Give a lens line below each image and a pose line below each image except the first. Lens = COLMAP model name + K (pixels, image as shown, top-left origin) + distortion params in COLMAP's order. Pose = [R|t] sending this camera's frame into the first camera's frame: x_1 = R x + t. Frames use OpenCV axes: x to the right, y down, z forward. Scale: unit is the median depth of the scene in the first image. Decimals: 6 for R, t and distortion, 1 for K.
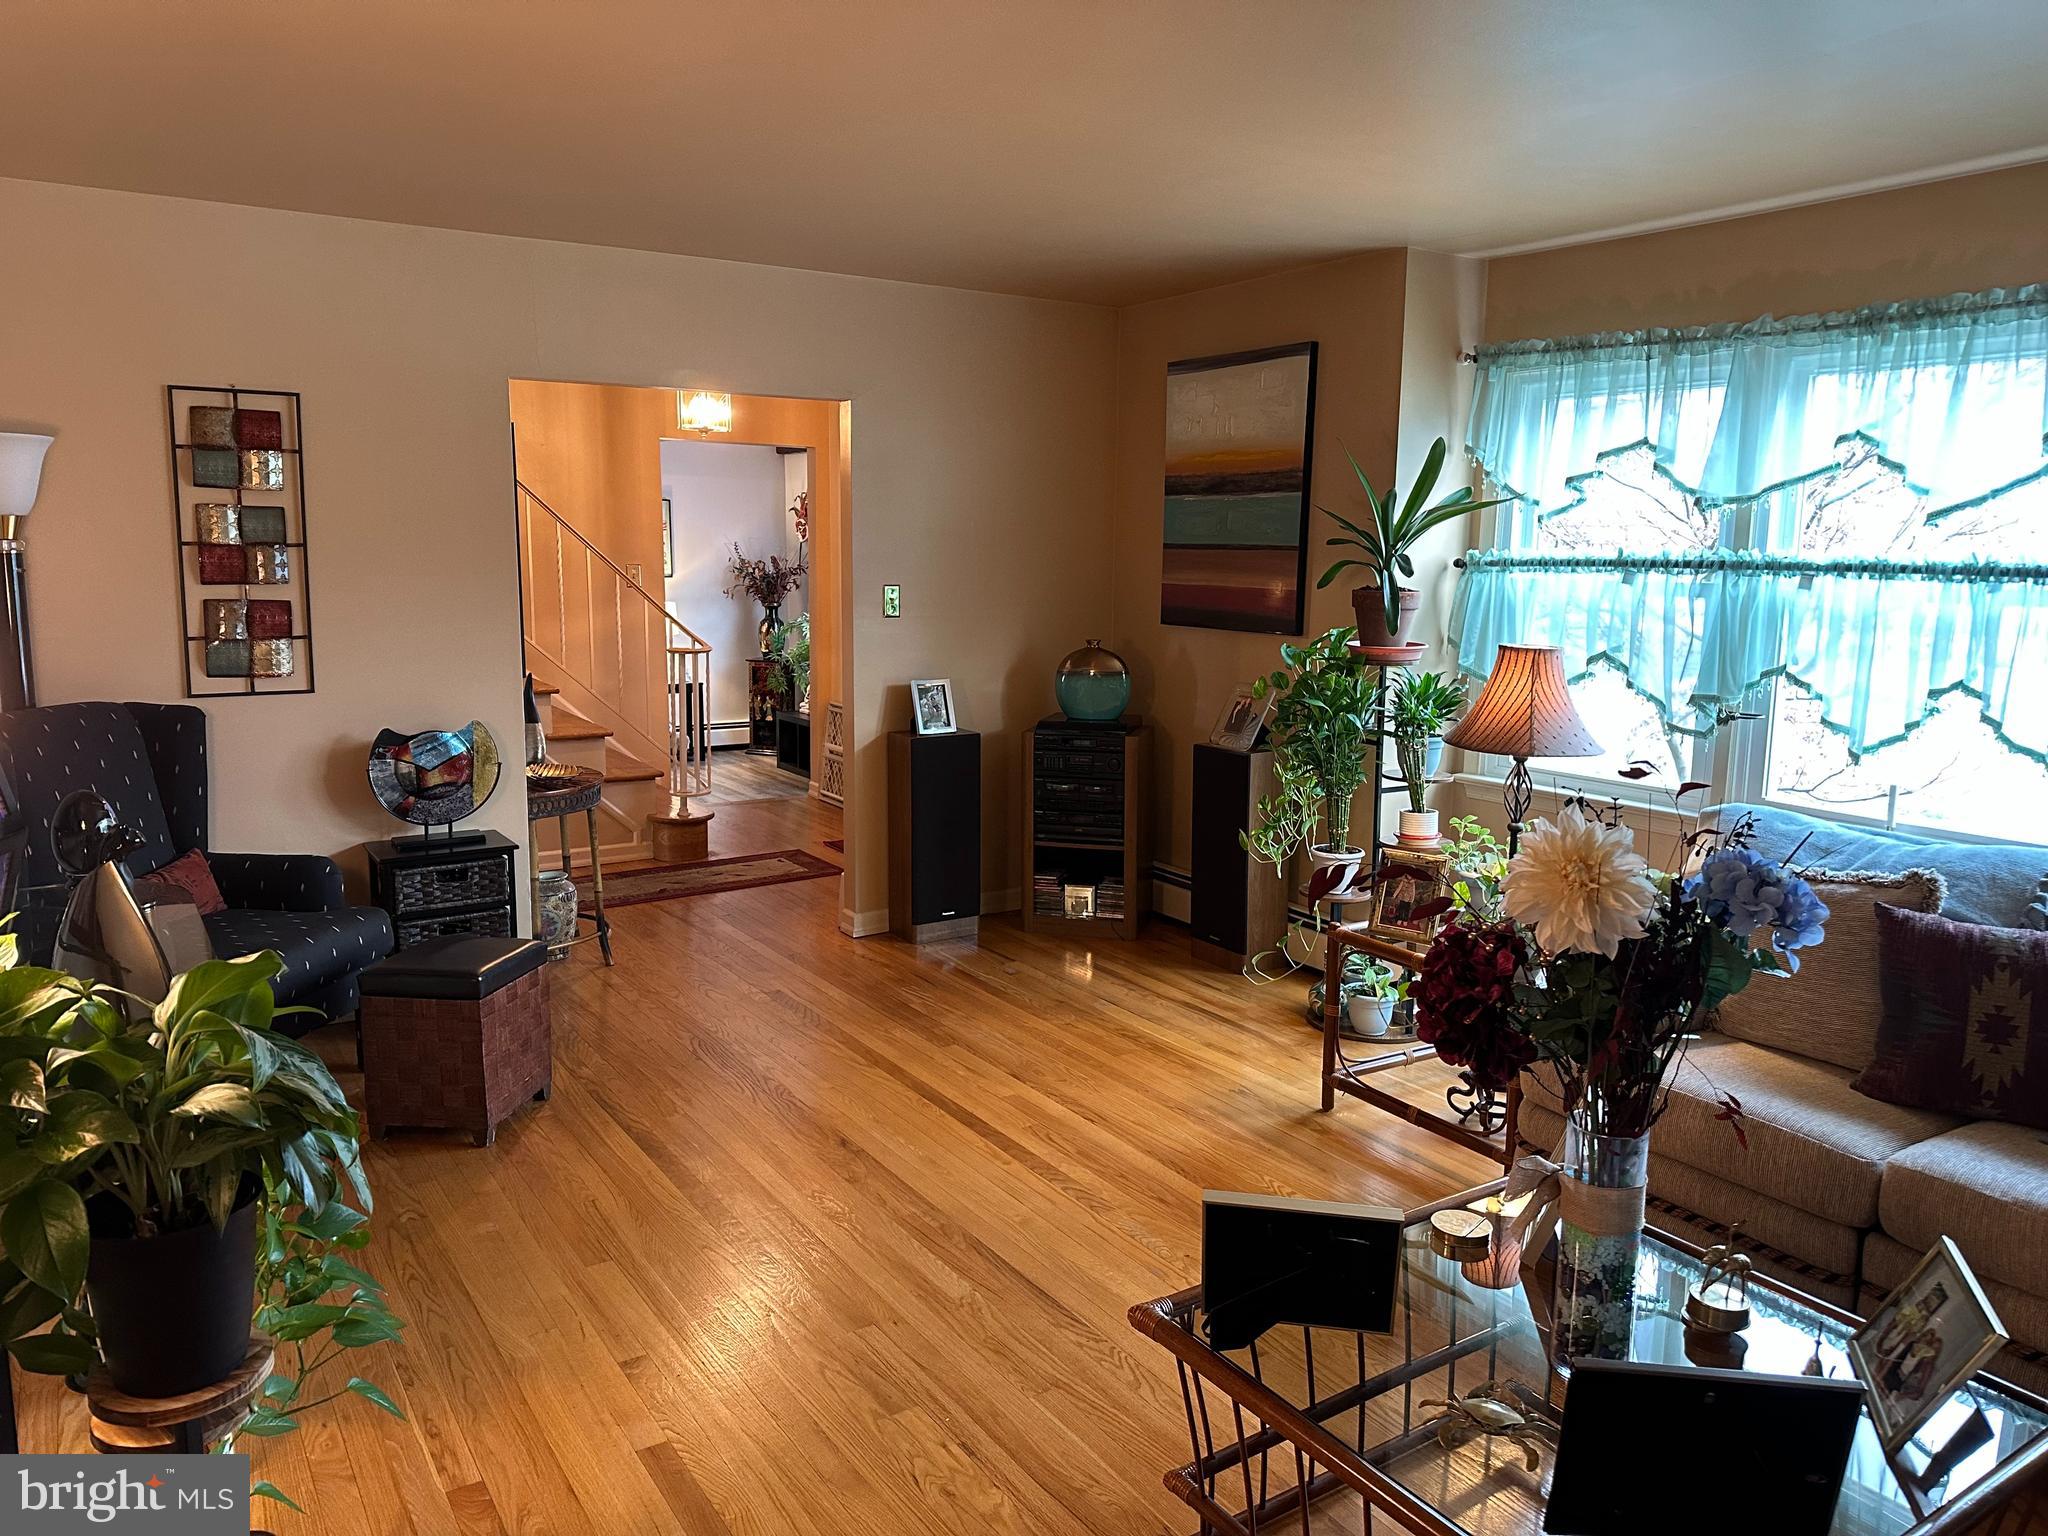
lens RADIAL K [[1434.5, 0, 1024.0], [0, 1434.5, 768.0], [0, 0, 1]] dist [0.000595, -0.024623]
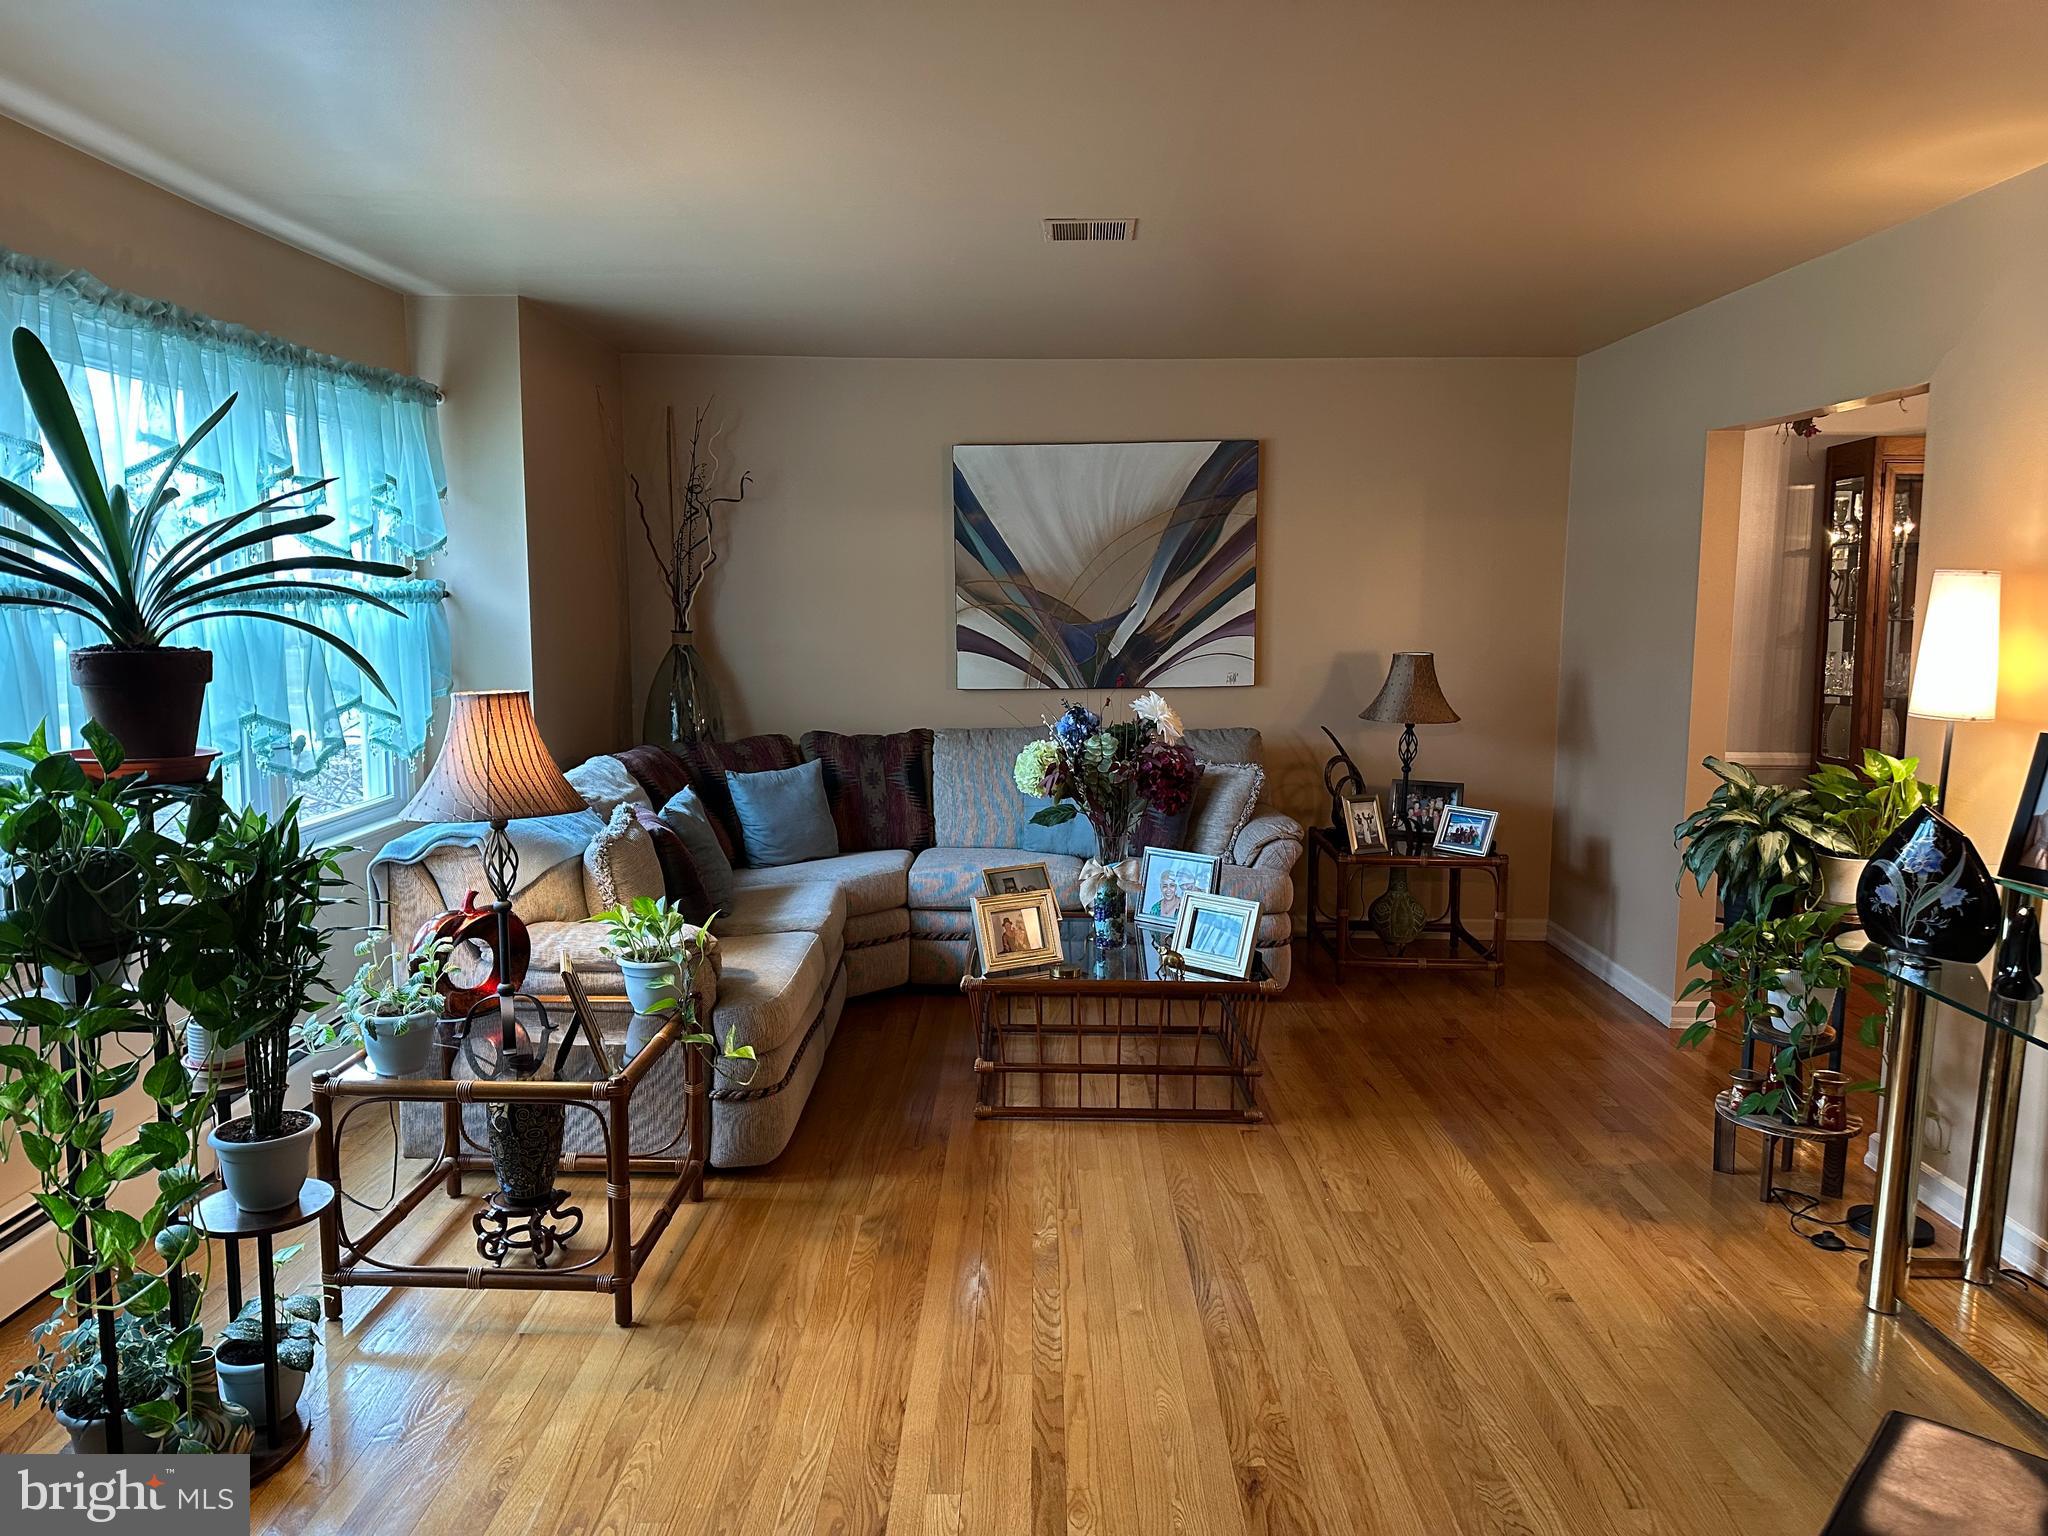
lens RADIAL K [[1434.5, 0, 1024.0], [0, 1434.5, 768.0], [0, 0, 1]] dist [0.000595, -0.024623]
pose [[-0.842275, -0.076785, 0.533551, -0.362226], [0.075535, 0.963224, 0.257863, -0.233249], [-0.533729, 0.257493, -0.805500, 1.509271]]
